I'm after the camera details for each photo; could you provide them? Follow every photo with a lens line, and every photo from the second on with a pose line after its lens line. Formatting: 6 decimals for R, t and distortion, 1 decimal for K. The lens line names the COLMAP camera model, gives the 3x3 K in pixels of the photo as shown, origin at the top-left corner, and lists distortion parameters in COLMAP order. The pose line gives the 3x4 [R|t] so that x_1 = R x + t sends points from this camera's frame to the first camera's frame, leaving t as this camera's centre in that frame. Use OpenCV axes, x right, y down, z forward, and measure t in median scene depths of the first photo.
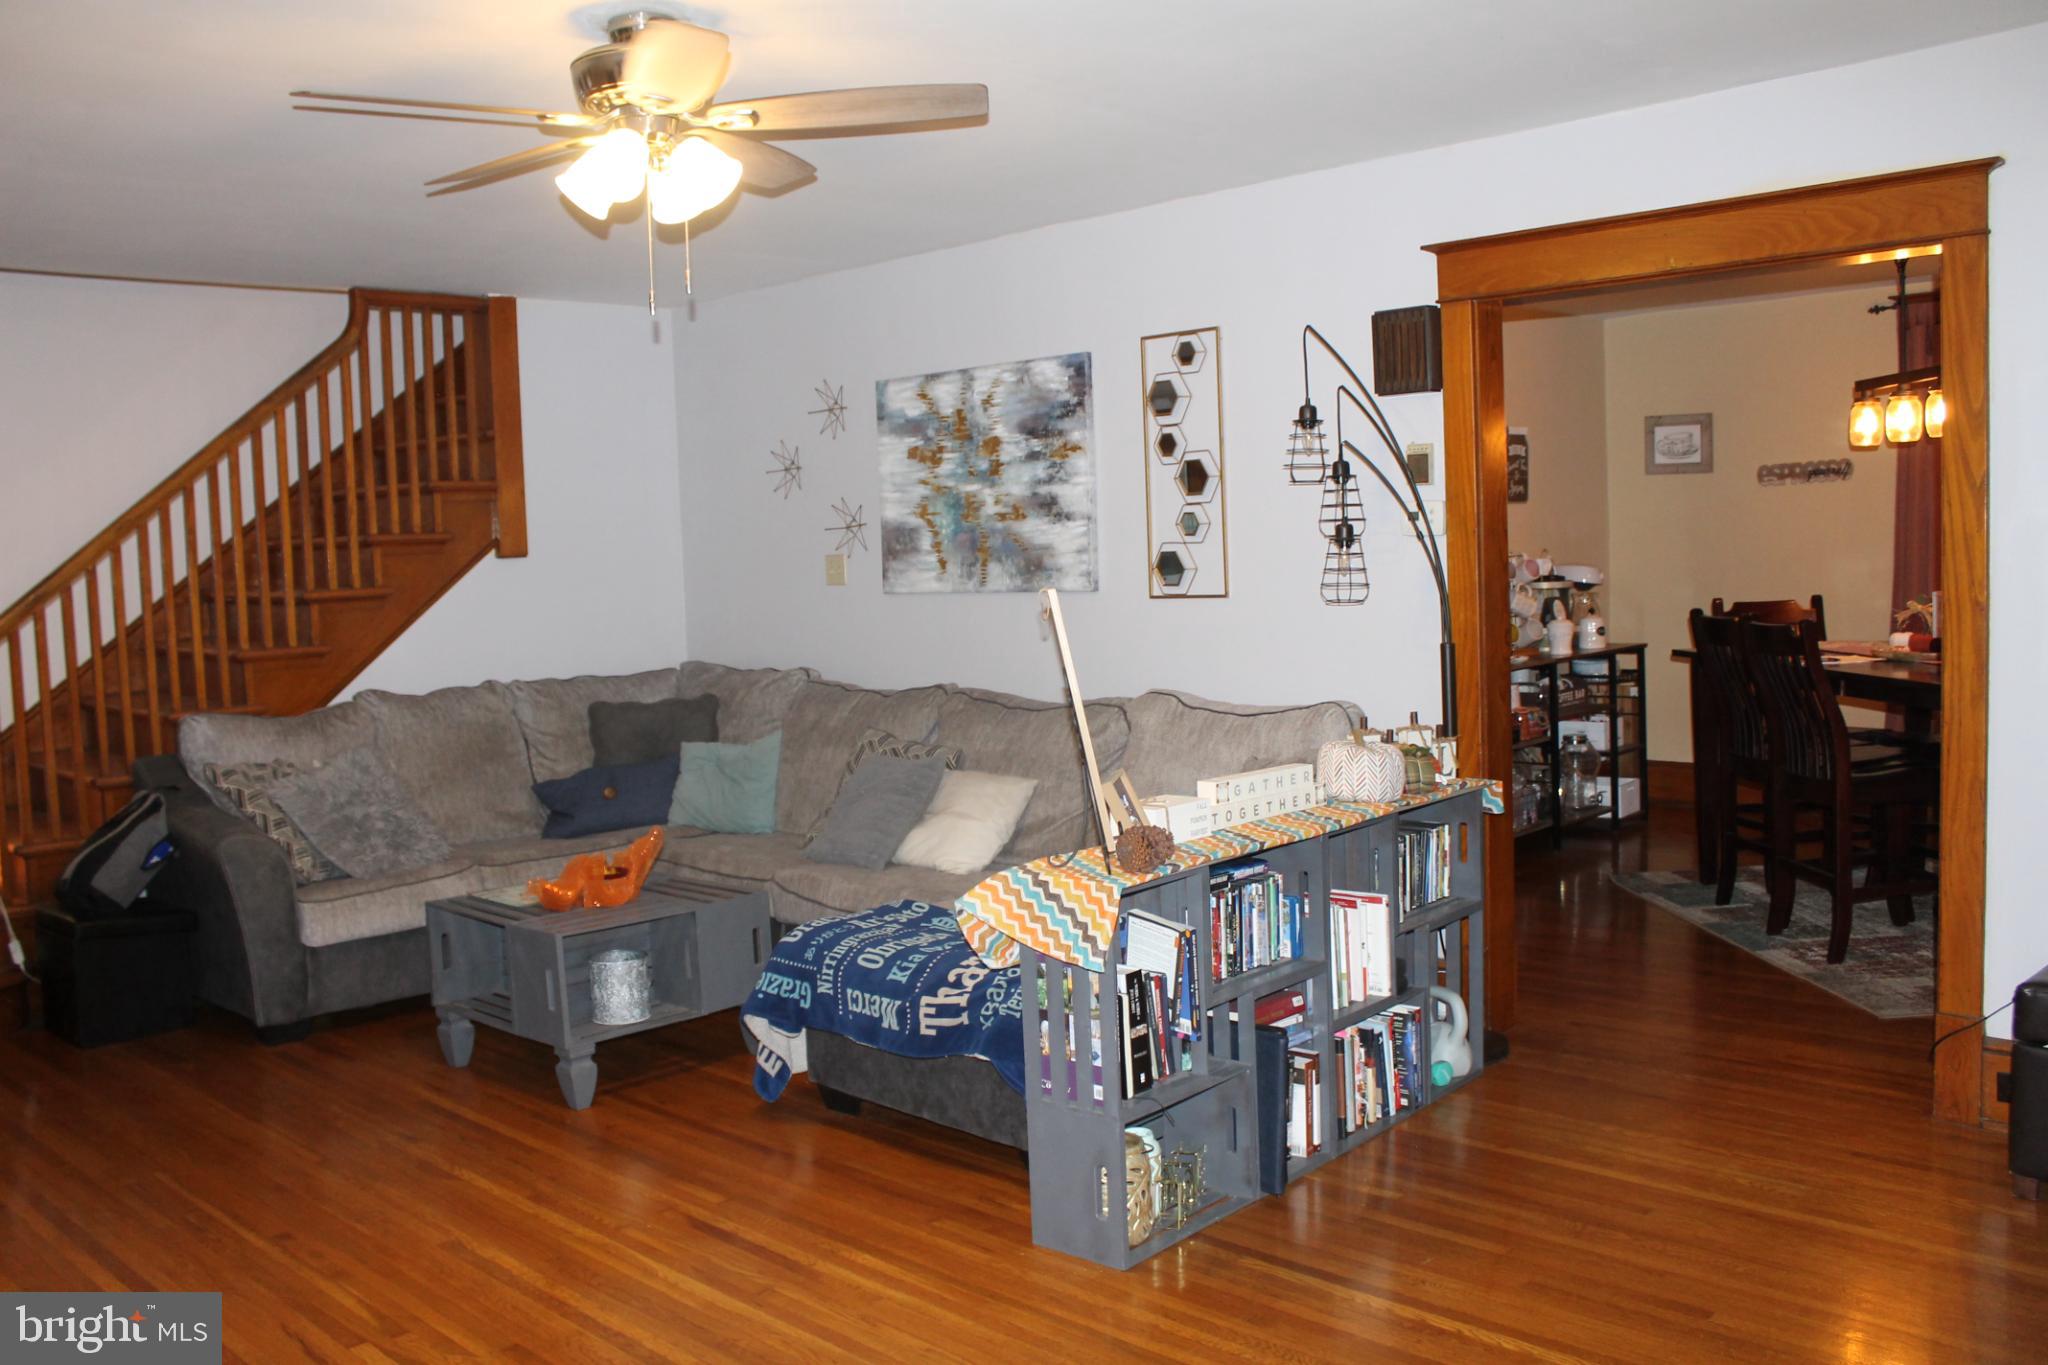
lens RADIAL K [[1736.0, 0, 1001.4], [0, 1736.0, 683.1], [0, 0, 1]] dist [-0.166657, 0.154932]
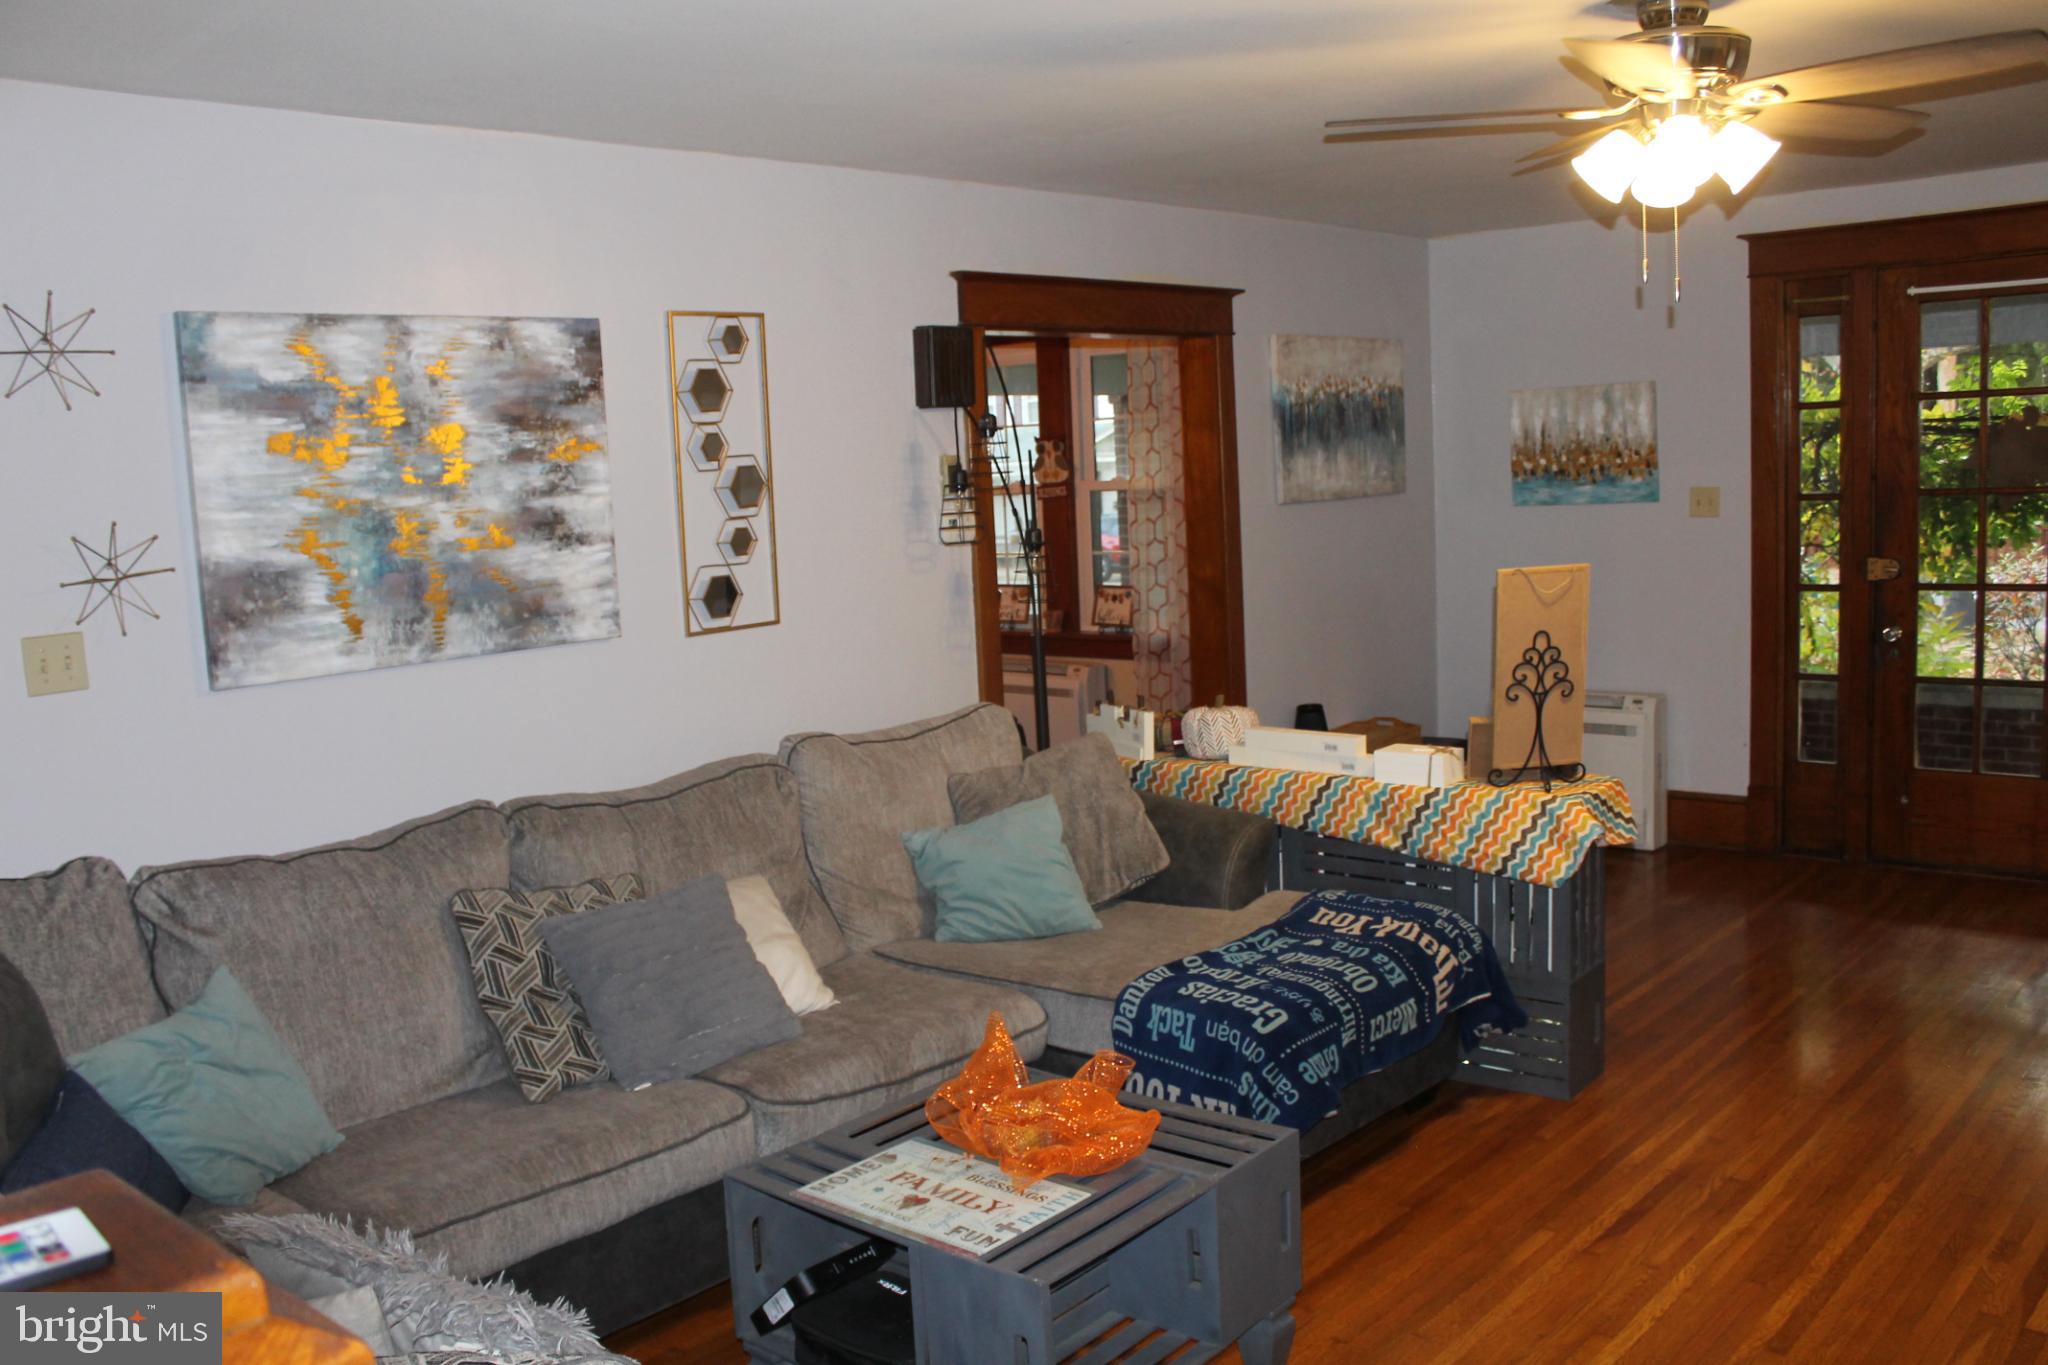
lens RADIAL K [[1736.0, 0, 1001.4], [0, 1736.0, 683.1], [0, 0, 1]] dist [-0.166657, 0.154932]
pose [[-0.041776, -0.087720, 0.995269, -0.693259], [0.130155, 0.987172, 0.092470, -0.079576], [-0.990613, 0.133402, -0.029823, 0.847783]]
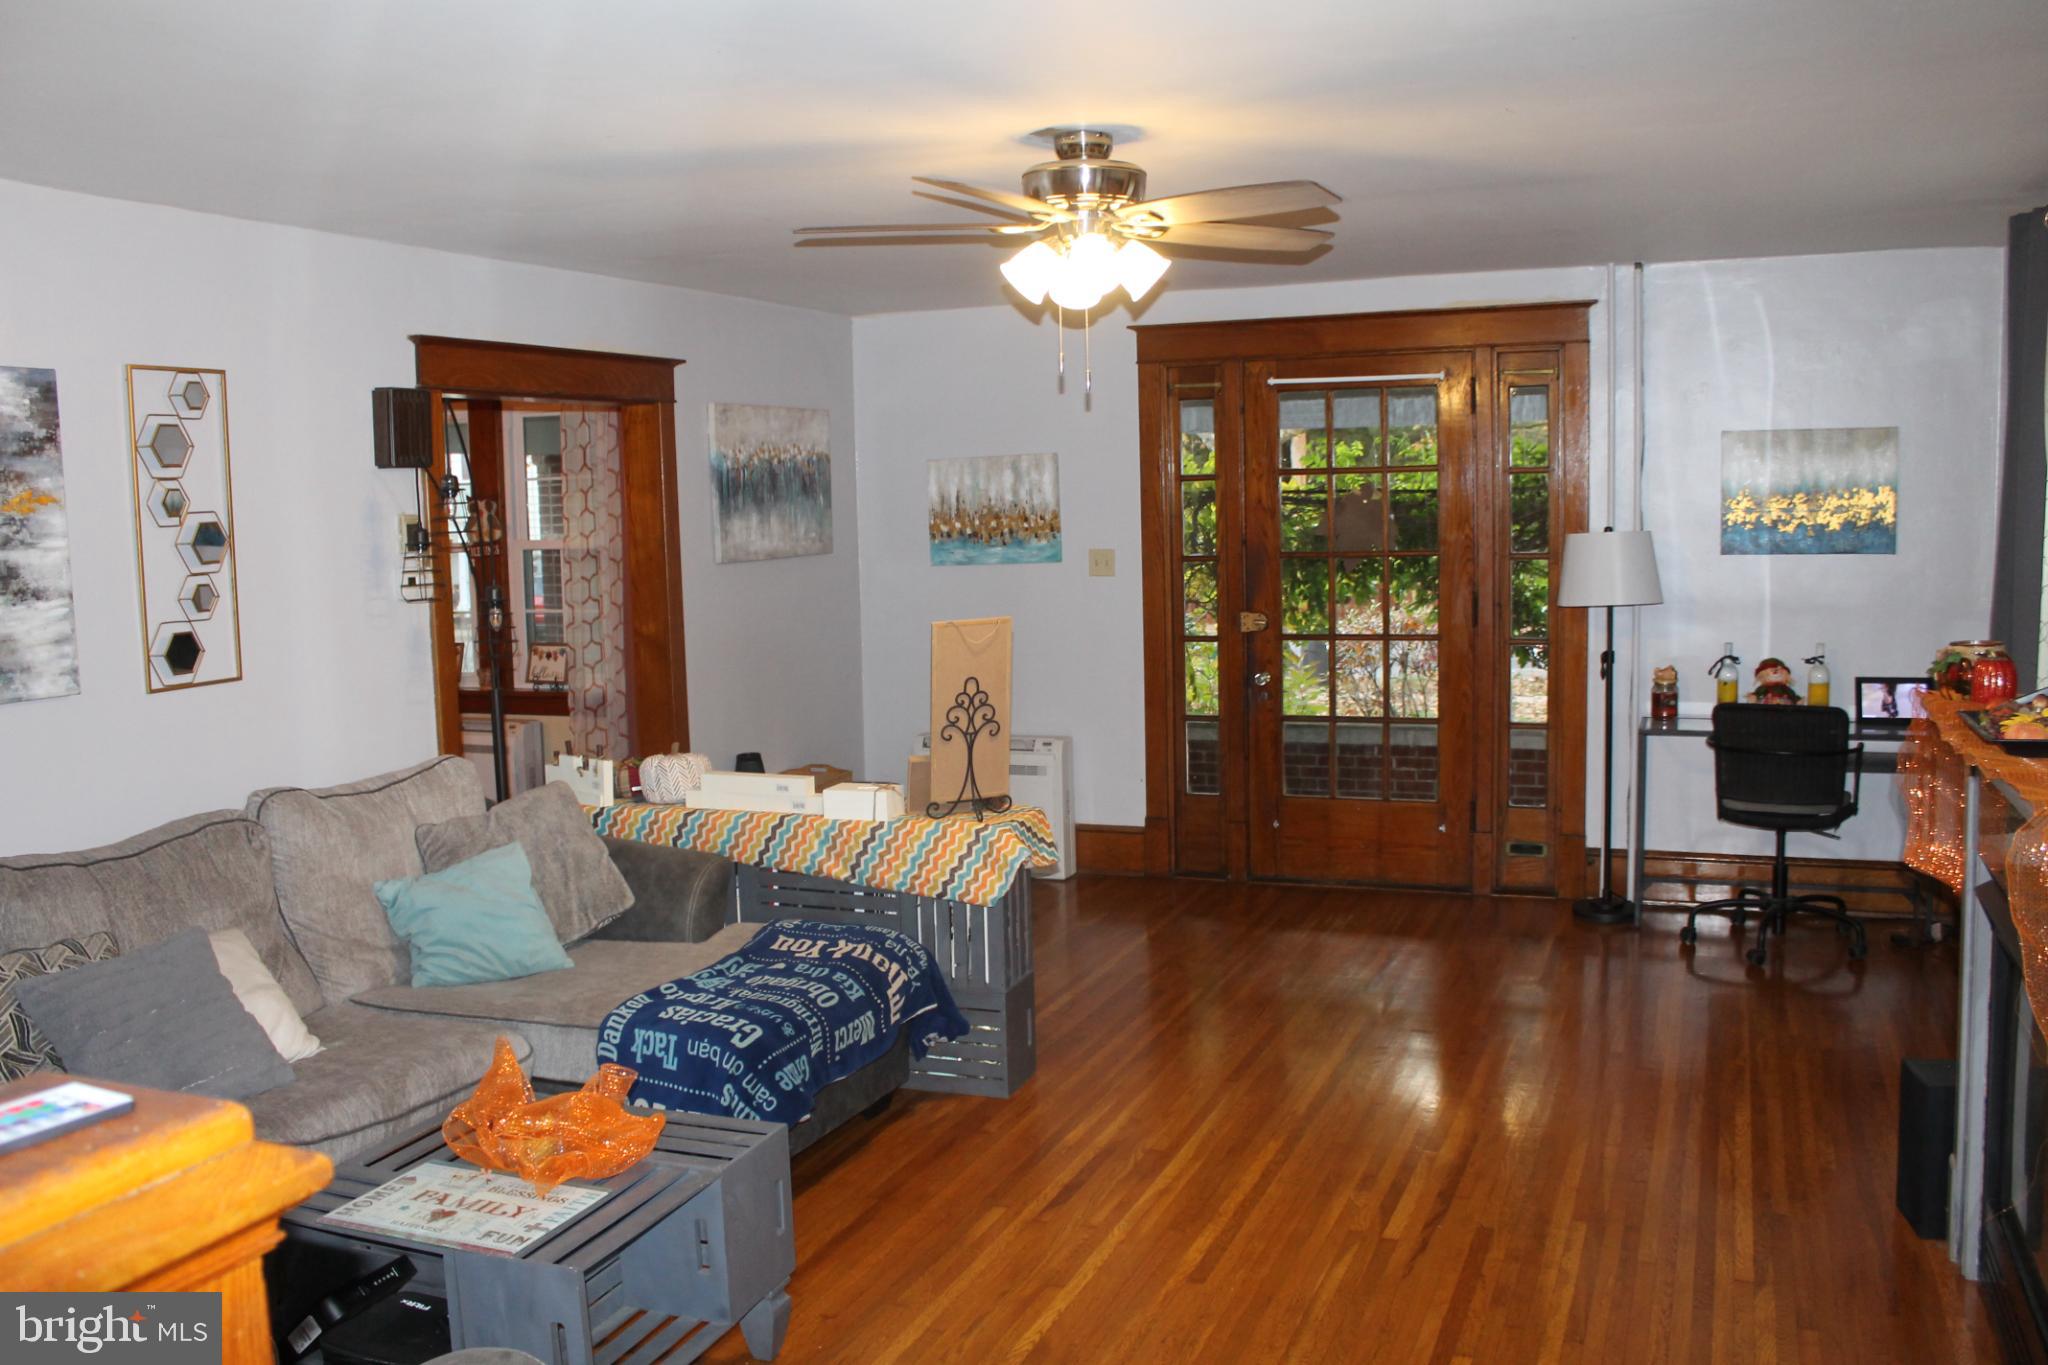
lens RADIAL K [[1736.0, 0, 1001.4], [0, 1736.0, 683.1], [0, 0, 1]] dist [-0.166657, 0.154932]
pose [[-0.374106, -0.050885, 0.925989, -0.747033], [0.114611, 0.988302, 0.100612, -0.083031], [-0.920276, 0.143768, -0.363898, 0.883310]]
